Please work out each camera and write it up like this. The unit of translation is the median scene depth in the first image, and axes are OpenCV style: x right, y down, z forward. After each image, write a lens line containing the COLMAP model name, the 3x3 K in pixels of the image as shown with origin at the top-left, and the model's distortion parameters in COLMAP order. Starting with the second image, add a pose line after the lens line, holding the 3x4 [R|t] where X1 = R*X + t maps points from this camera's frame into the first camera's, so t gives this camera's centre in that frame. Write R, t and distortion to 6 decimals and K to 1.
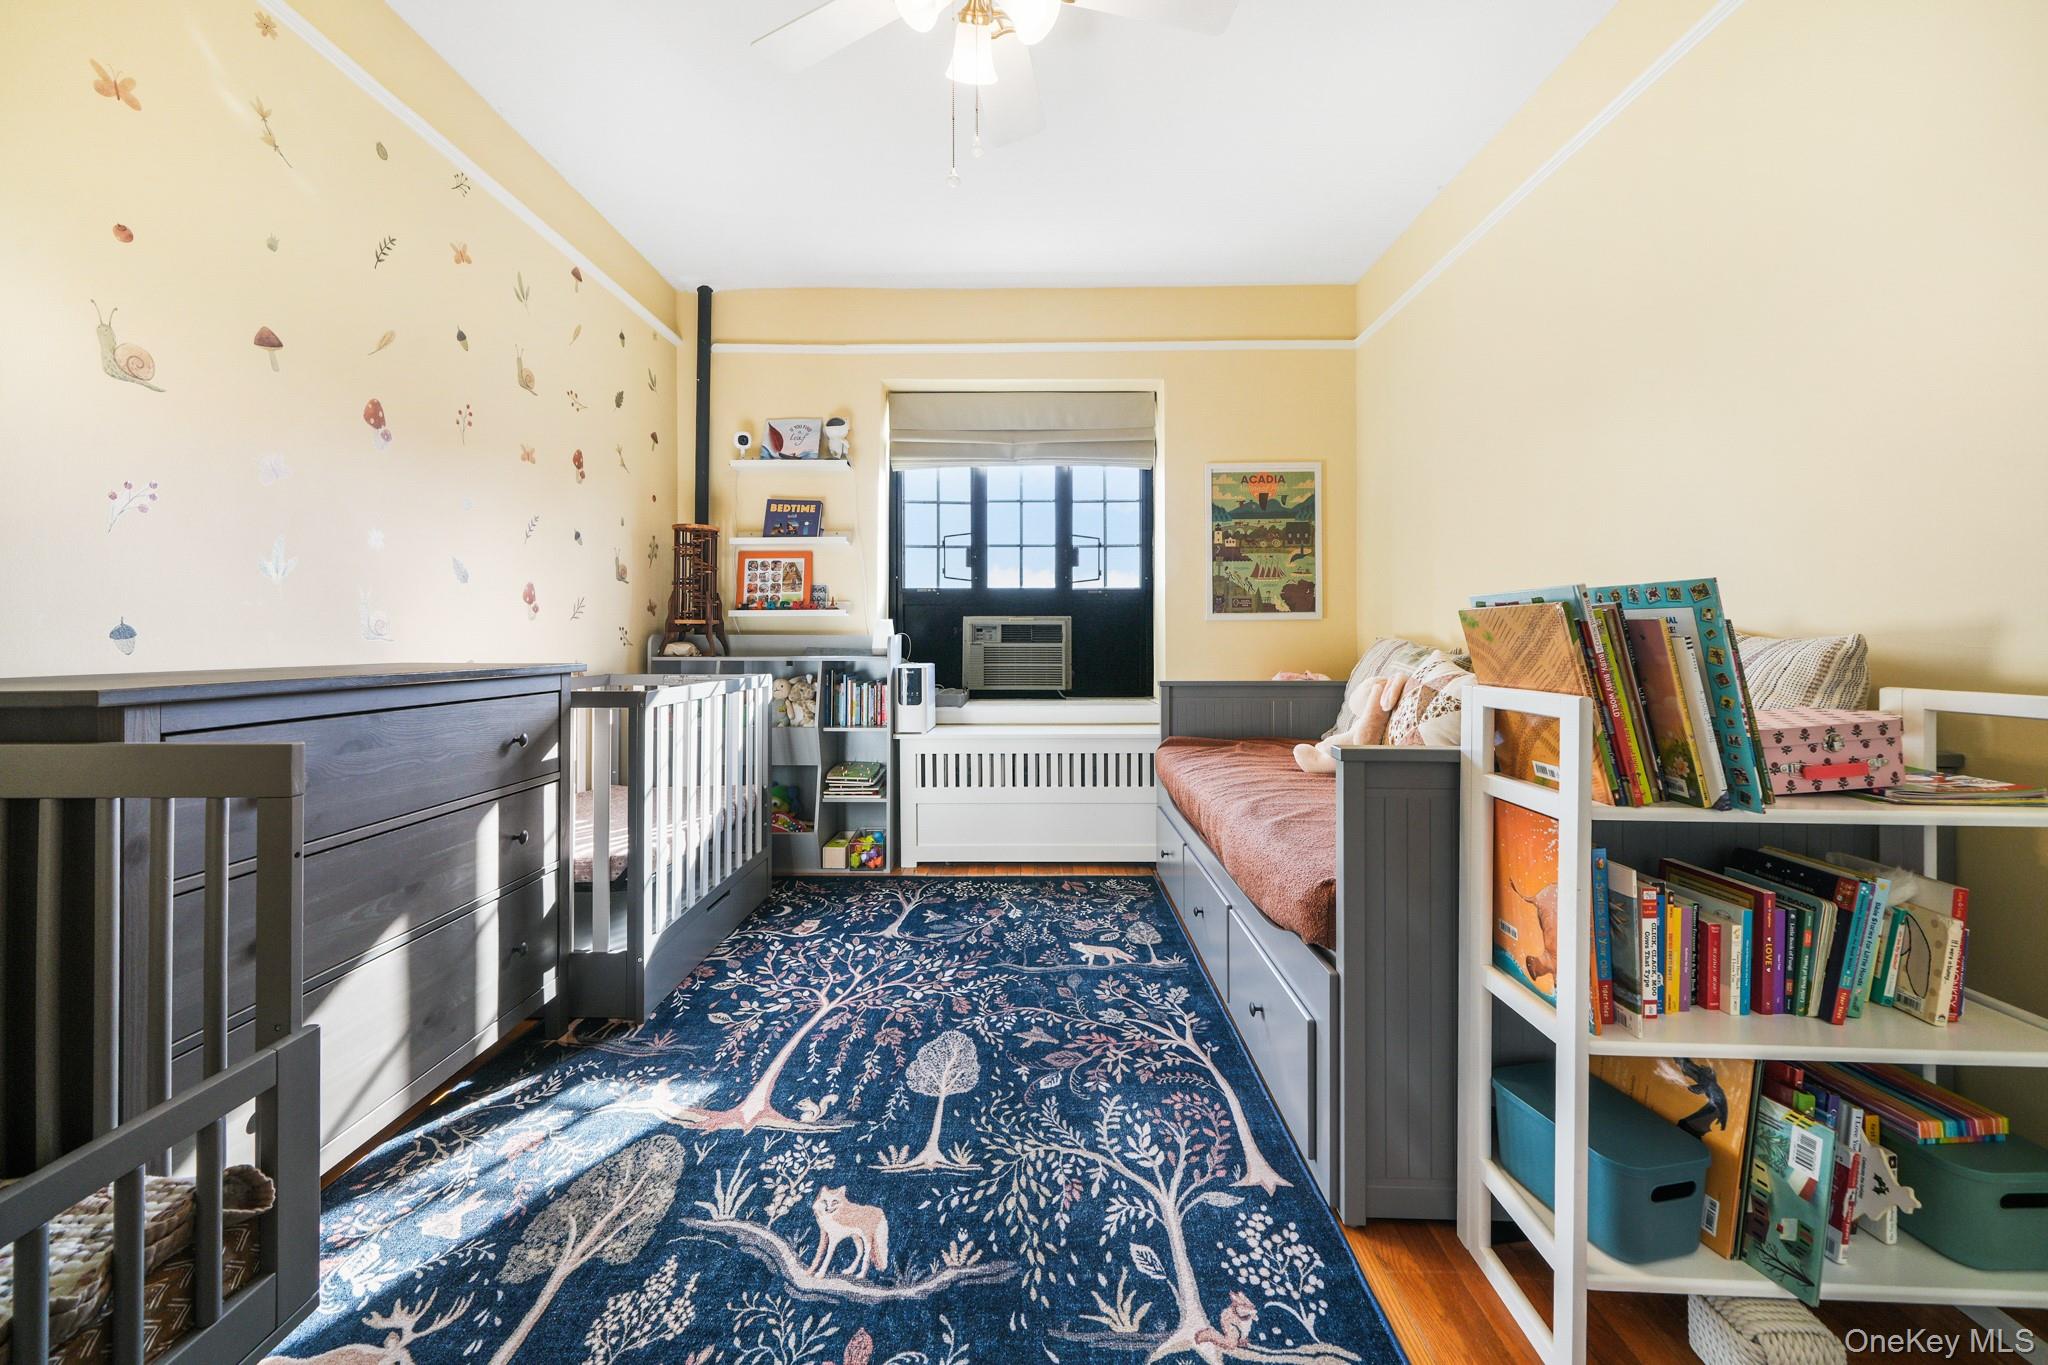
lens RADIAL K [[763.9, 0, 1029.7], [0, 763.9, 621.5], [0, 0, 1]] dist [-0.003739, 0.000358]
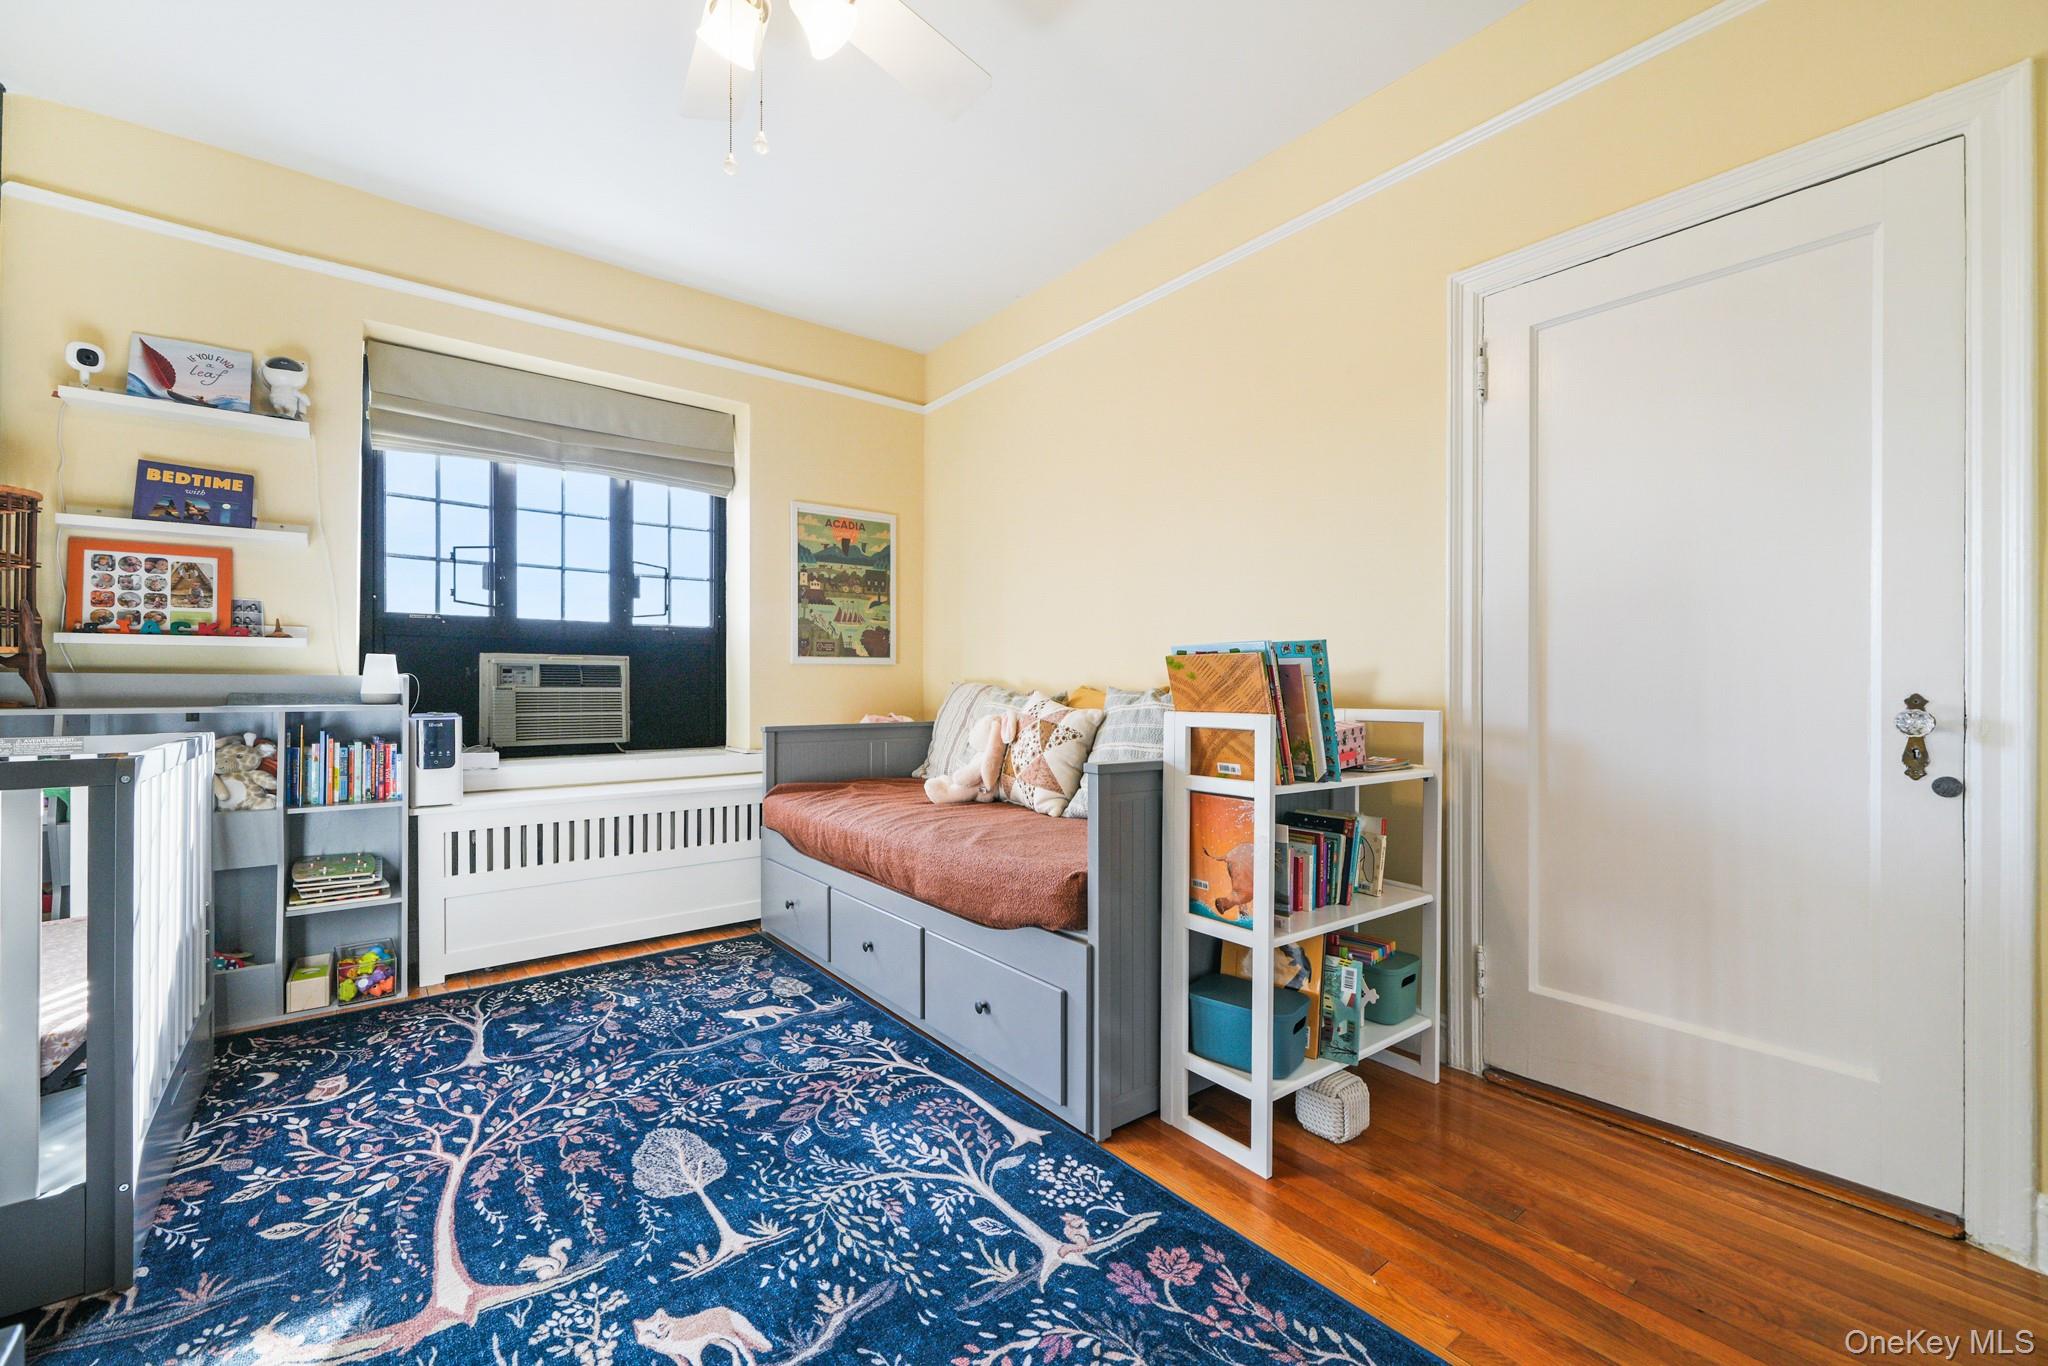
lens RADIAL K [[818.2, 0, 1018.5], [0, 818.2, 675.4], [0, 0, 1]] dist [-0.001112, 0.000087]
pose [[0.778607, 0.009359, 0.627442, -0.367884], [-0.014149, 0.999896, 0.002644, 0.012348], [-0.627352, -0.010936, 0.778659, 0.025037]]
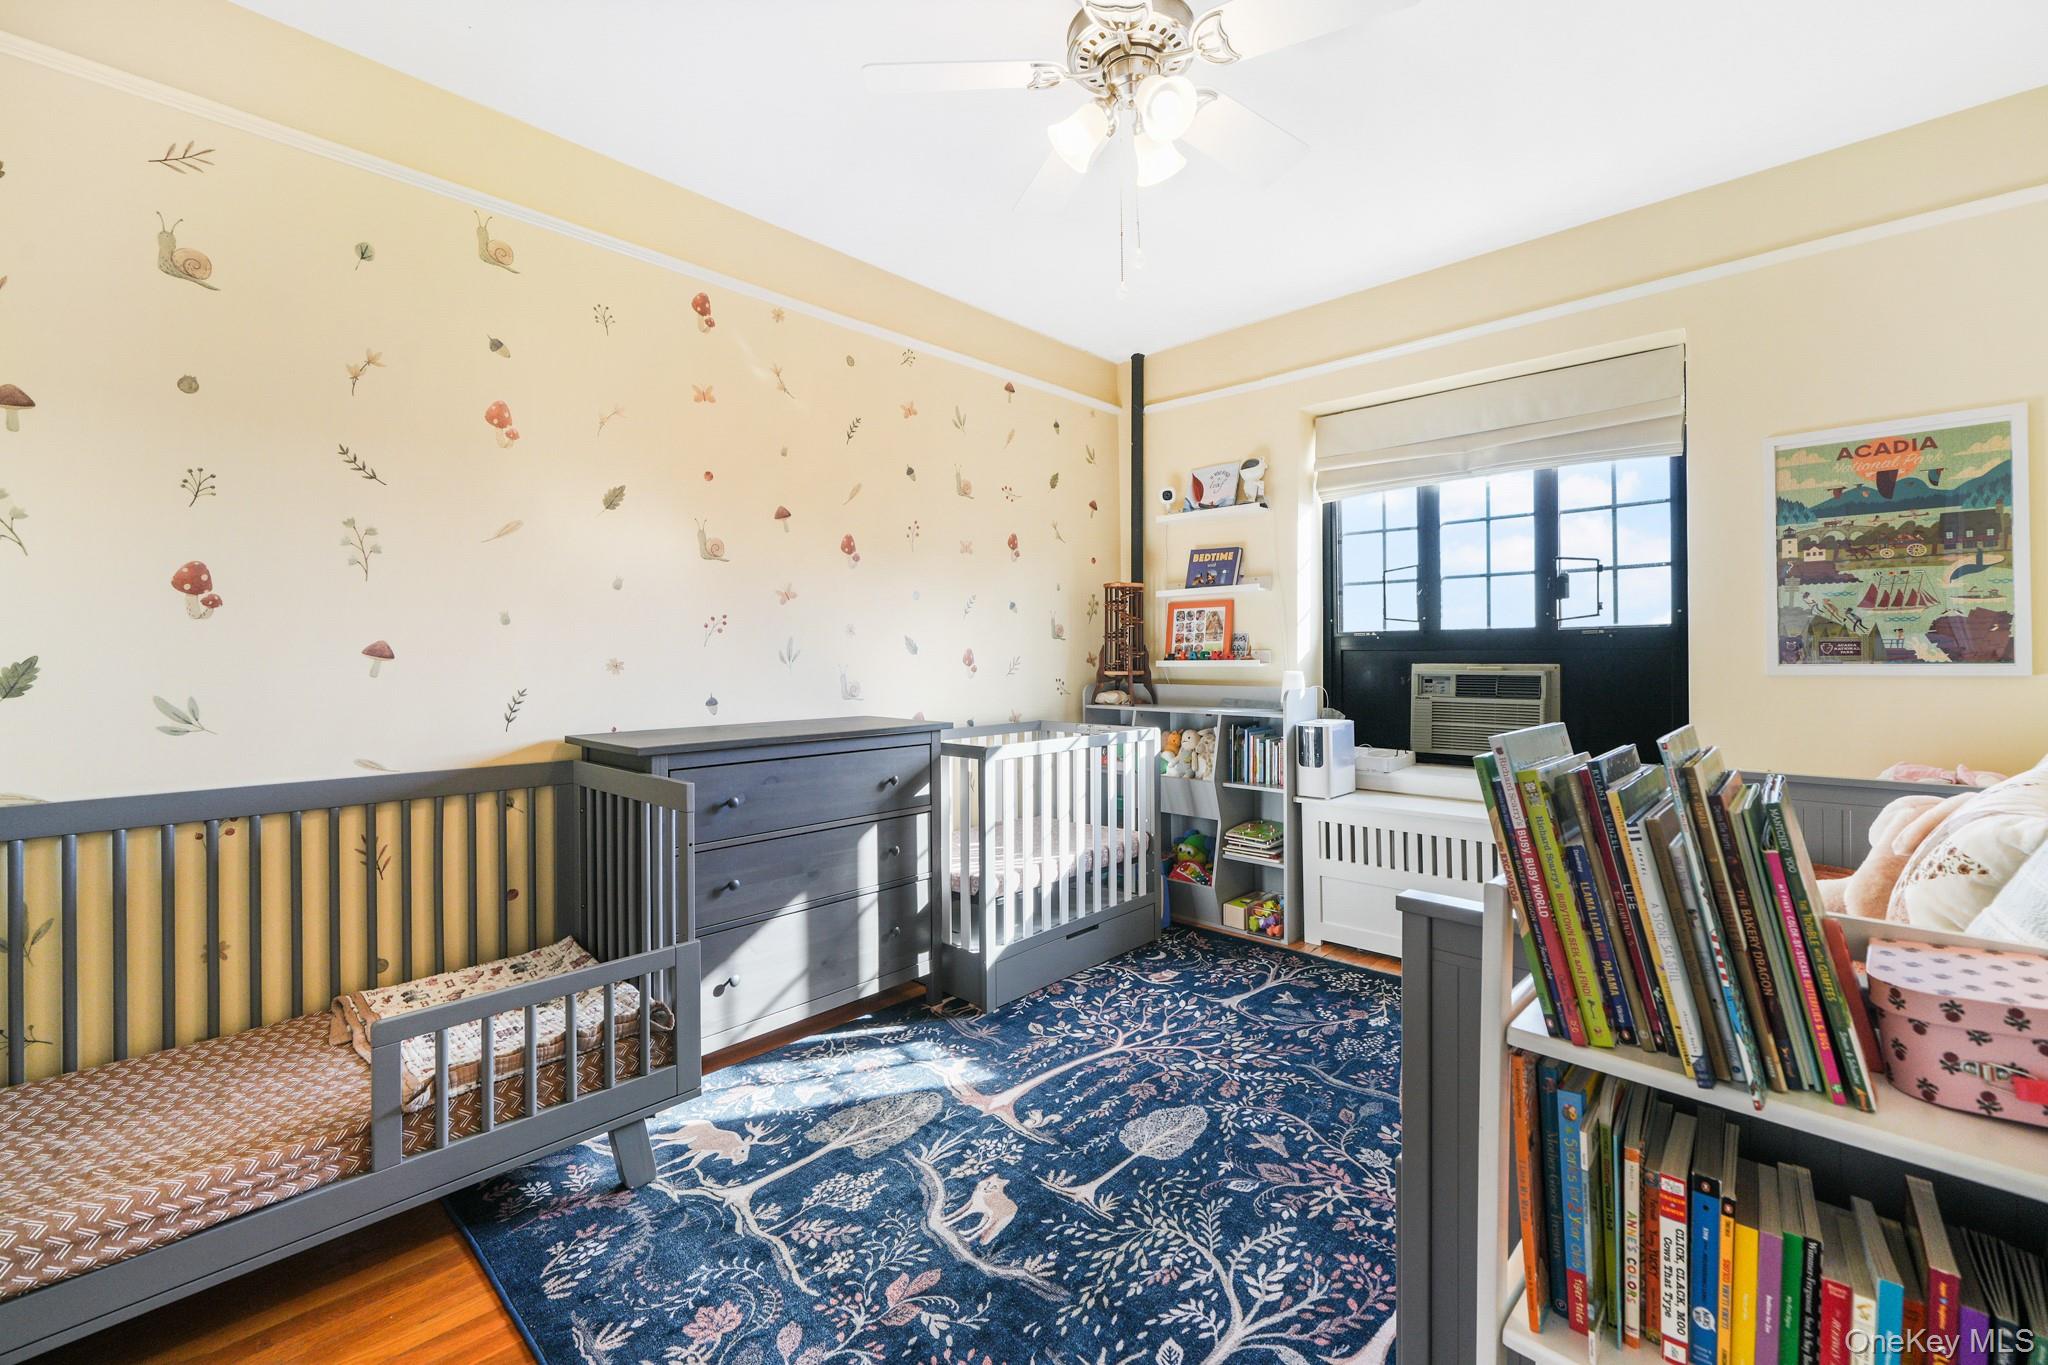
lens RADIAL K [[868.0, 0, 1027.9], [0, 868.0, 640.1], [0, 0, 1]] dist [-0.004344, 0.000016]
pose [[0.730568, -0.013404, -0.682708, 0.521876], [0.018688, 0.999825, 0.000368, -0.083481], [0.682584, -0.013028, 0.730691, 0.018788]]
